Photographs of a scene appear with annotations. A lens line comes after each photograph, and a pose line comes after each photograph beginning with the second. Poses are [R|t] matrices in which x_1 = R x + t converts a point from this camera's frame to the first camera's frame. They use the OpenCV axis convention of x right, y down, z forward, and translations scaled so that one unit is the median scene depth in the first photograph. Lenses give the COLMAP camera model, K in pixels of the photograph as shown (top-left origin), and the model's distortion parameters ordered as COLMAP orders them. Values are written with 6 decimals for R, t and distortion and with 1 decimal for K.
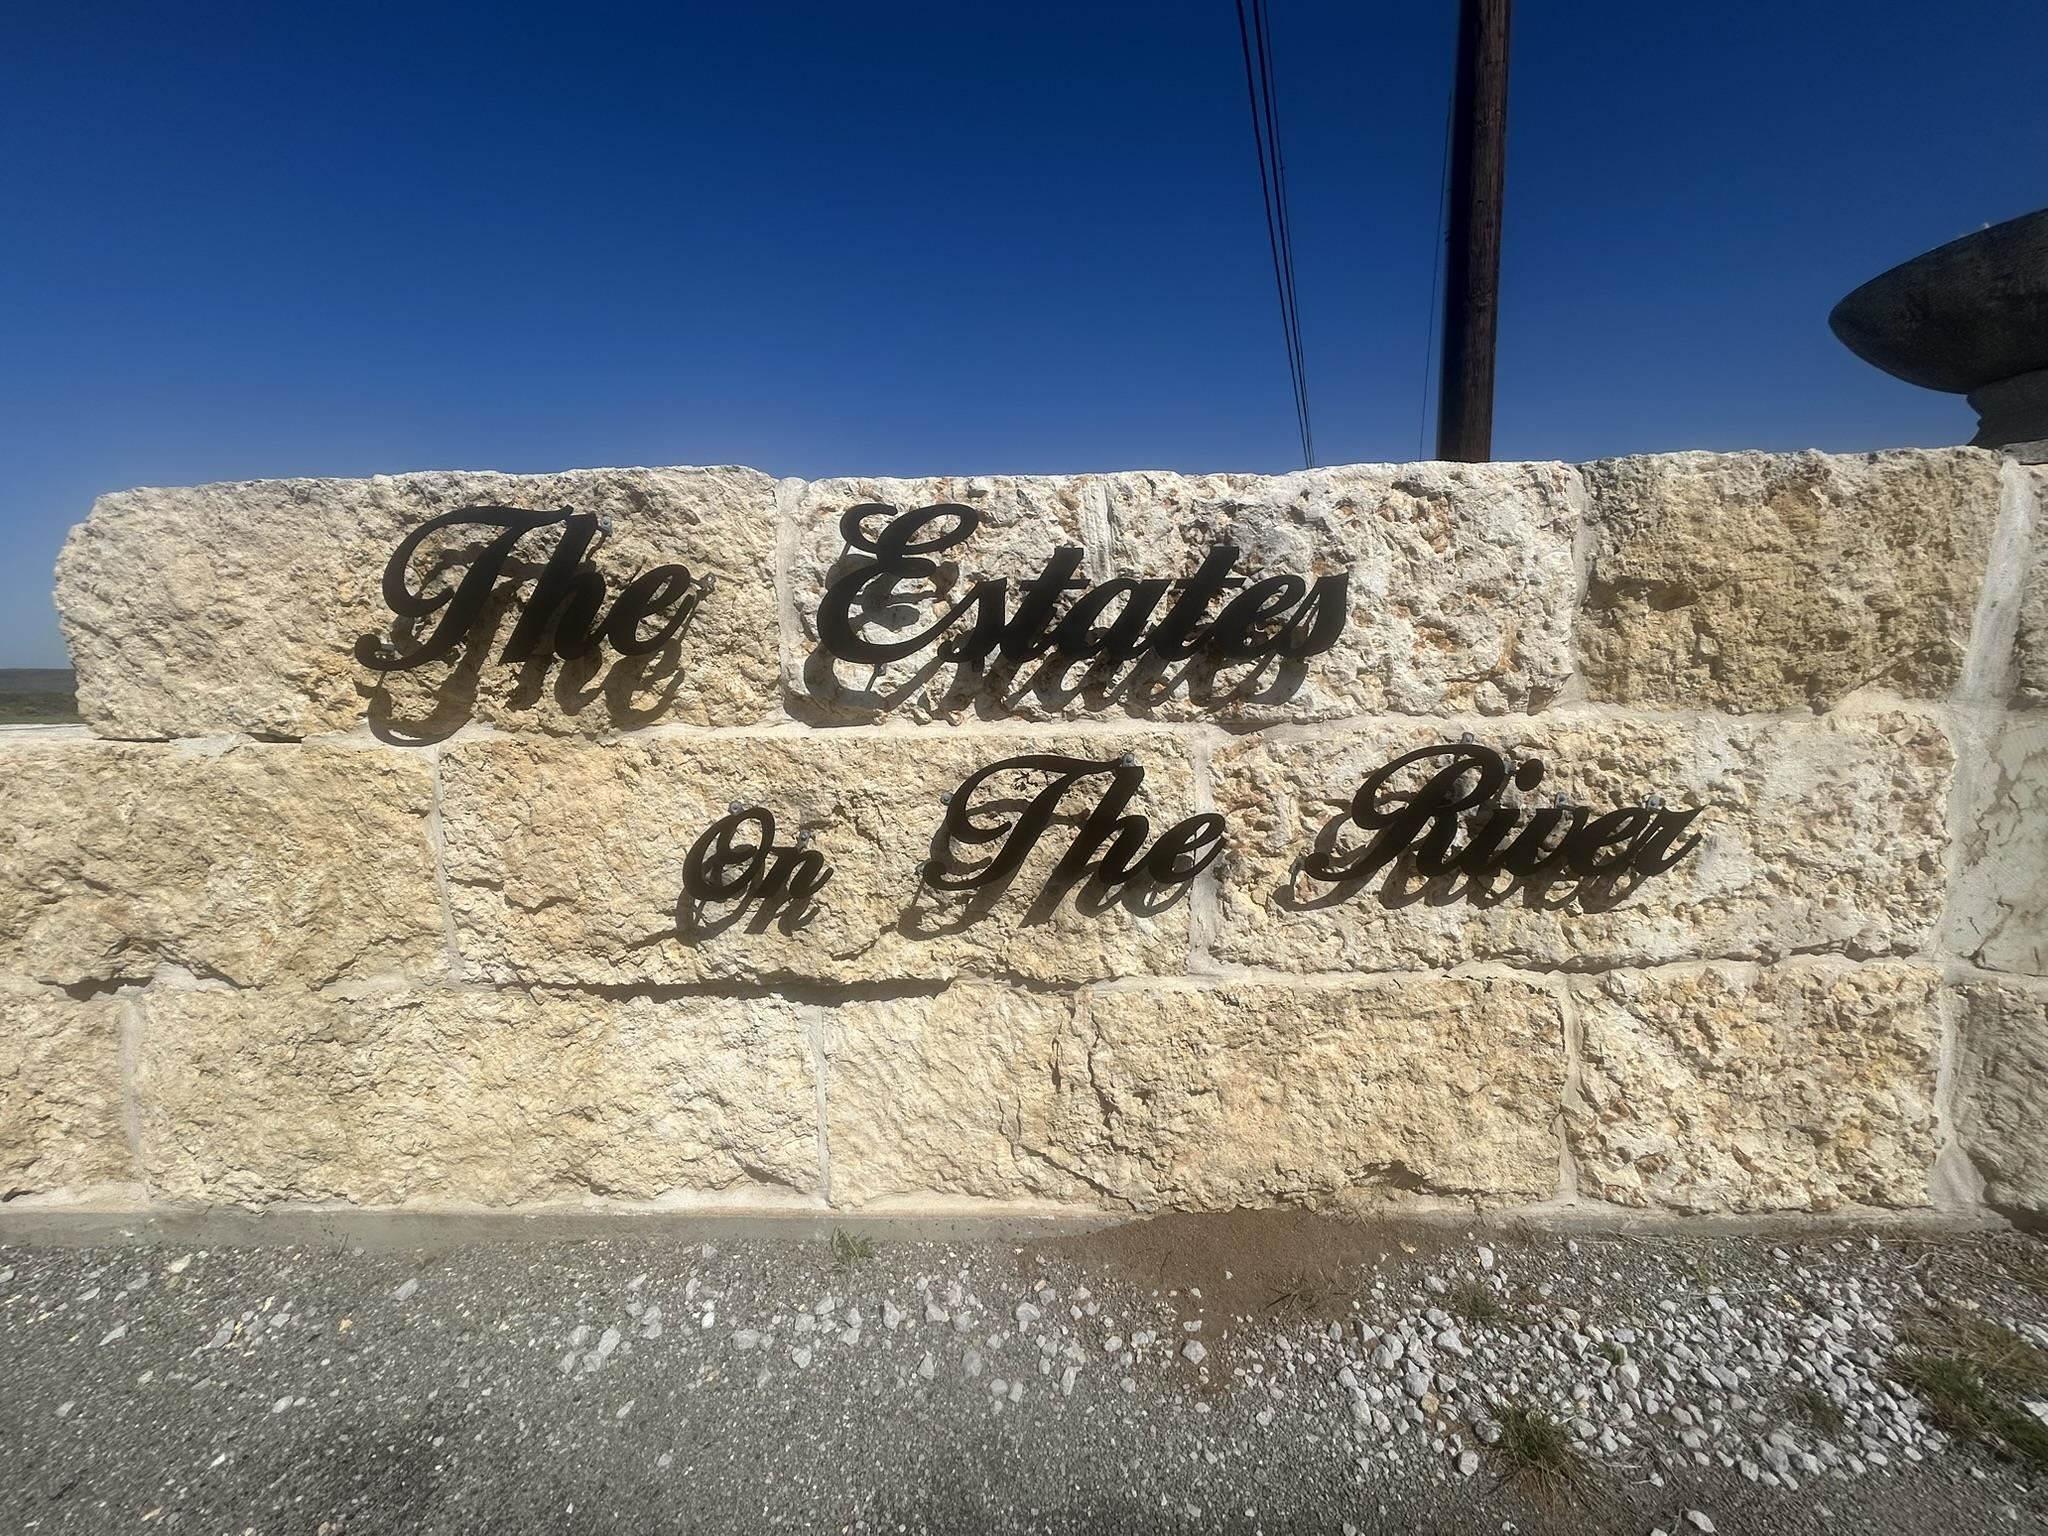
lens RADIAL K [[818.2, 0, 1018.1], [0, 818.2, 766.3], [0, 0, 1]] dist [0.008512, -0.004536]
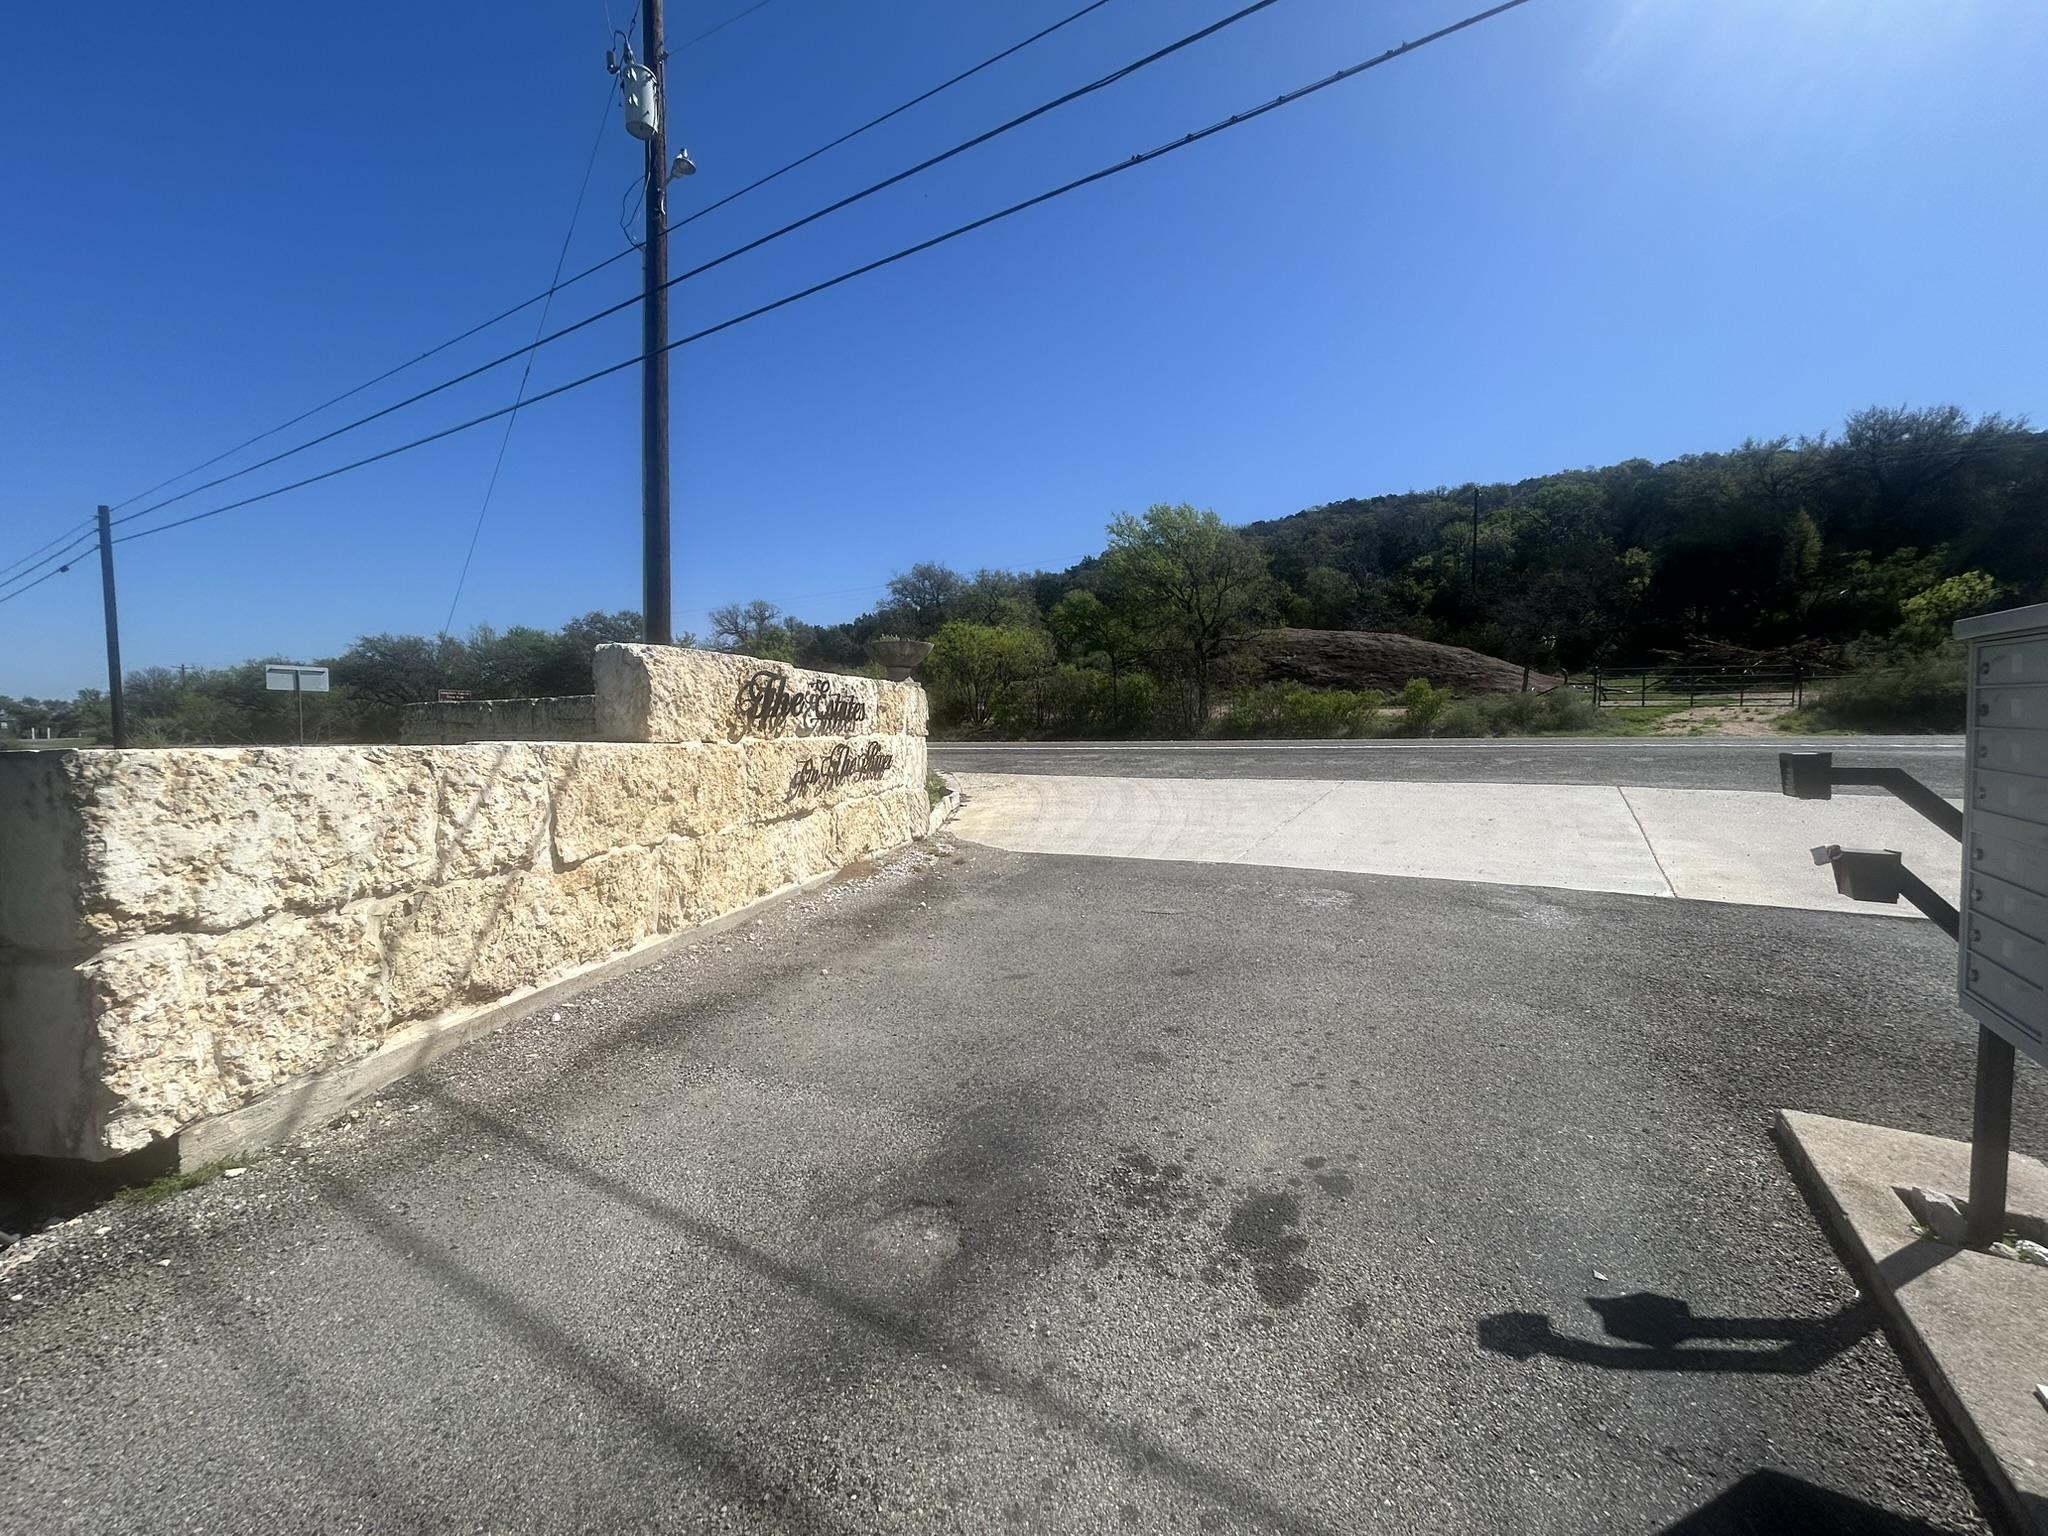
lens RADIAL K [[821.4, 0, 1022.6], [0, 821.4, 764.7], [0, 0, 1]] dist [-0.001419, -0.000123]
pose [[0.173133, -0.030450, 0.984428, -3.502384], [0.109145, 0.993959, 0.011550, 0.130245], [-0.978832, 0.105446, 0.175410, -0.529937]]
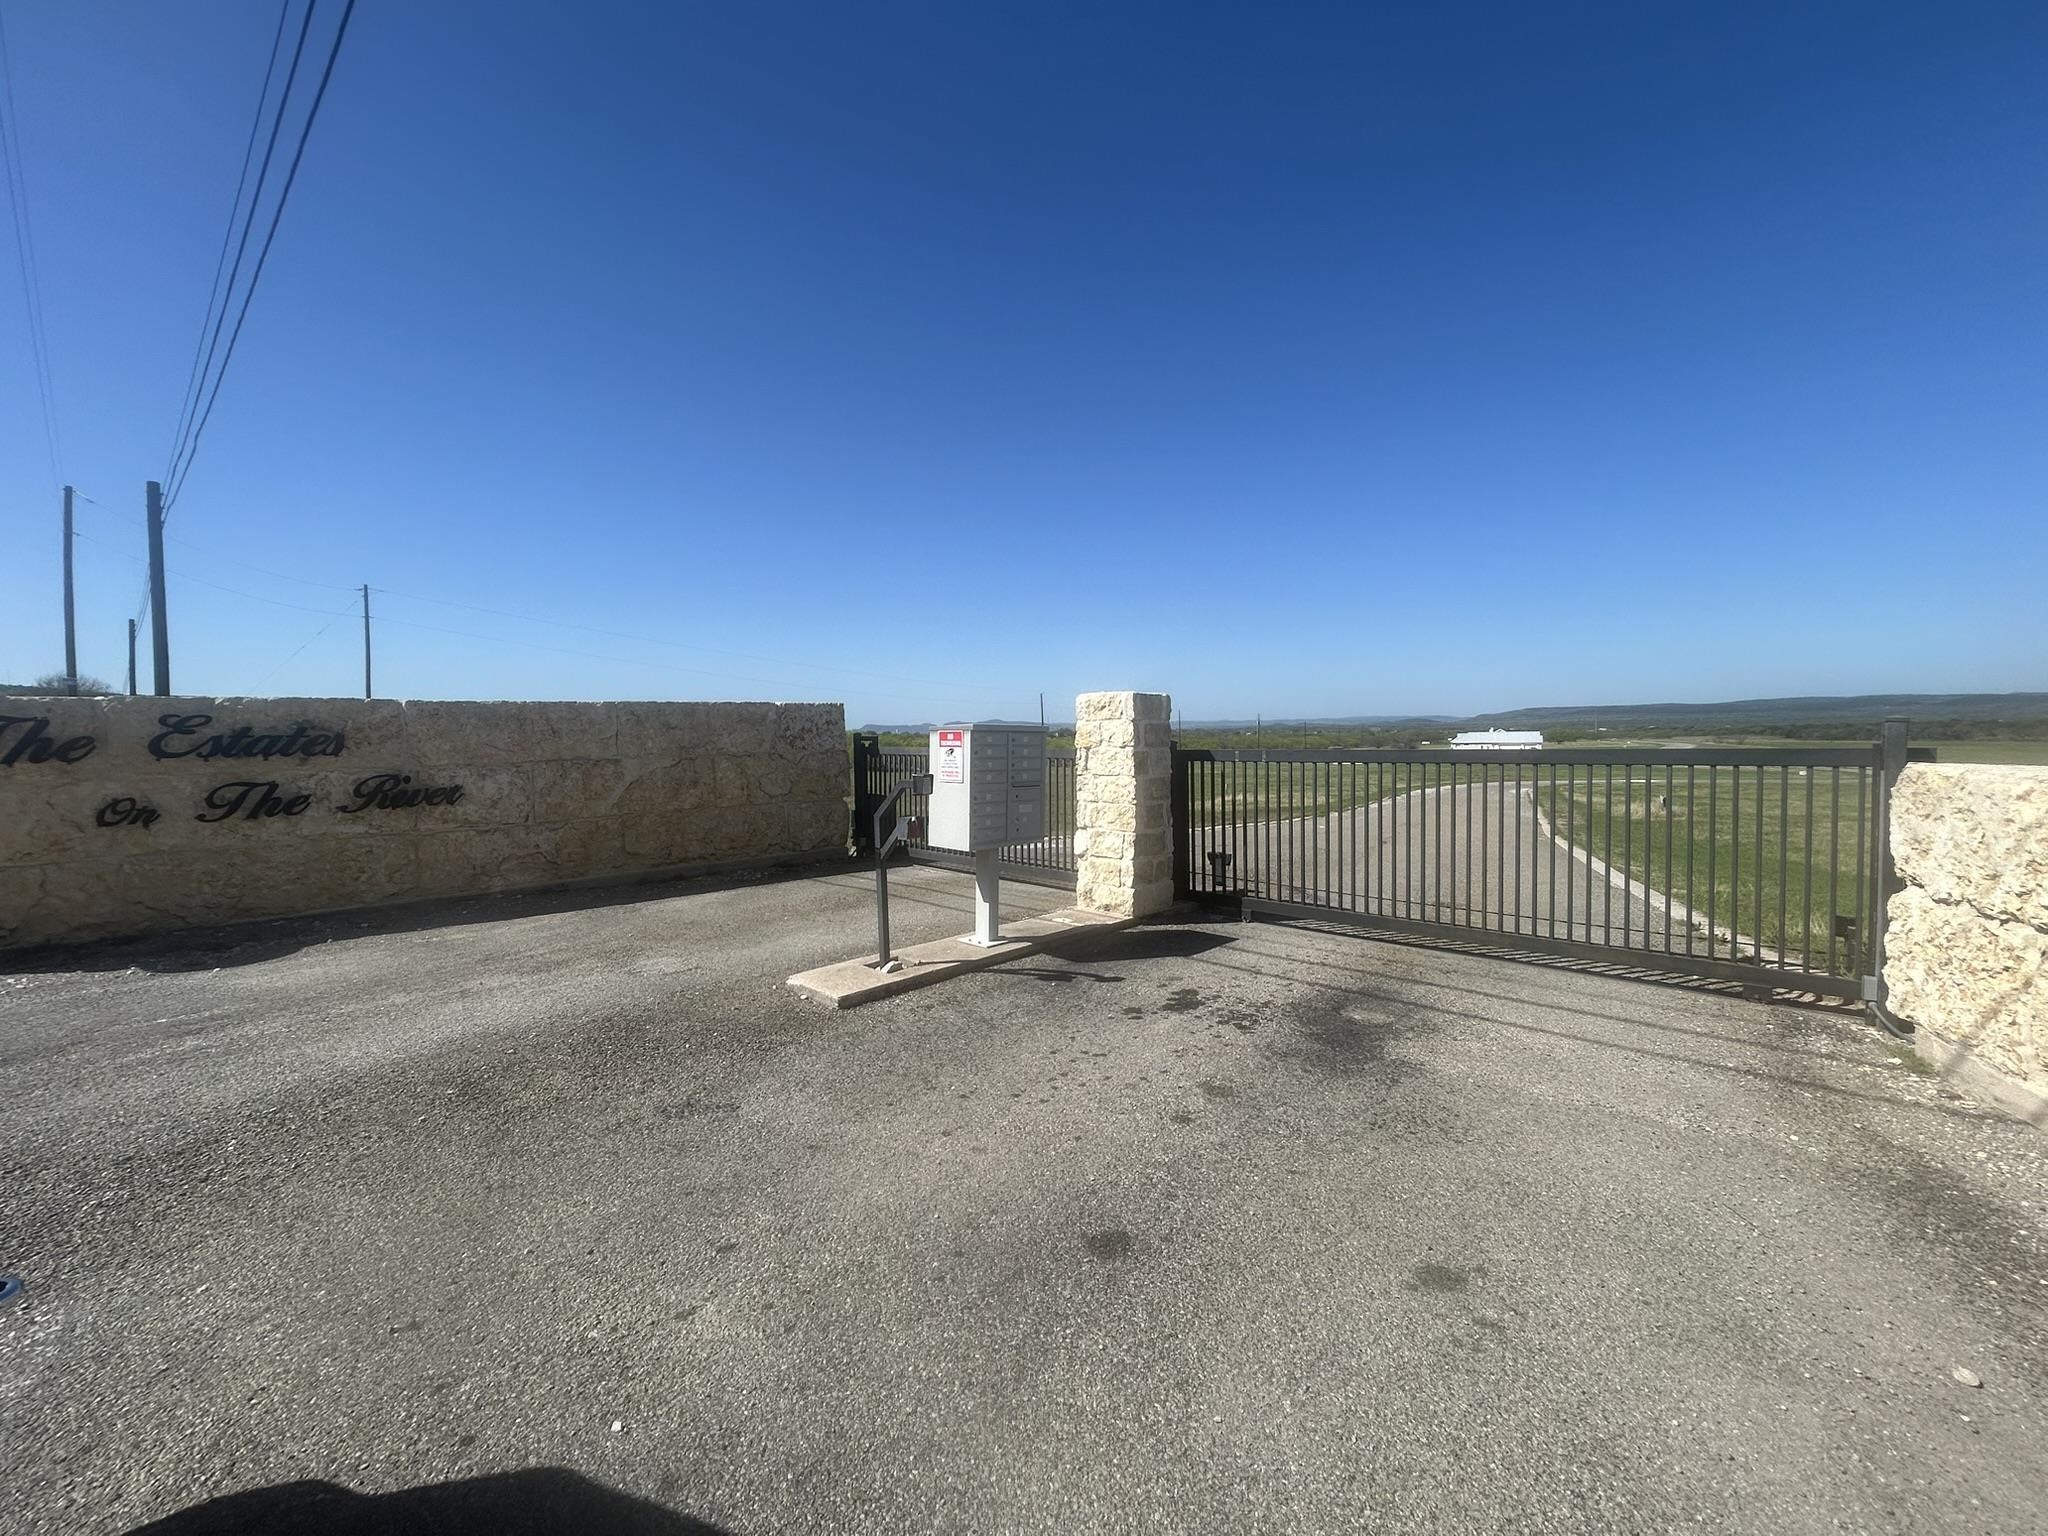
lens RADIAL K [[821.4, 0, 1022.6], [0, 821.4, 764.7], [0, 0, 1]] dist [-0.001419, -0.000123]
pose [[-0.359075, 0.057863, -0.931513, 0.111896], [-0.080241, 0.992467, 0.092580, -0.037111], [0.929853, 0.107989, -0.351727, -0.258525]]
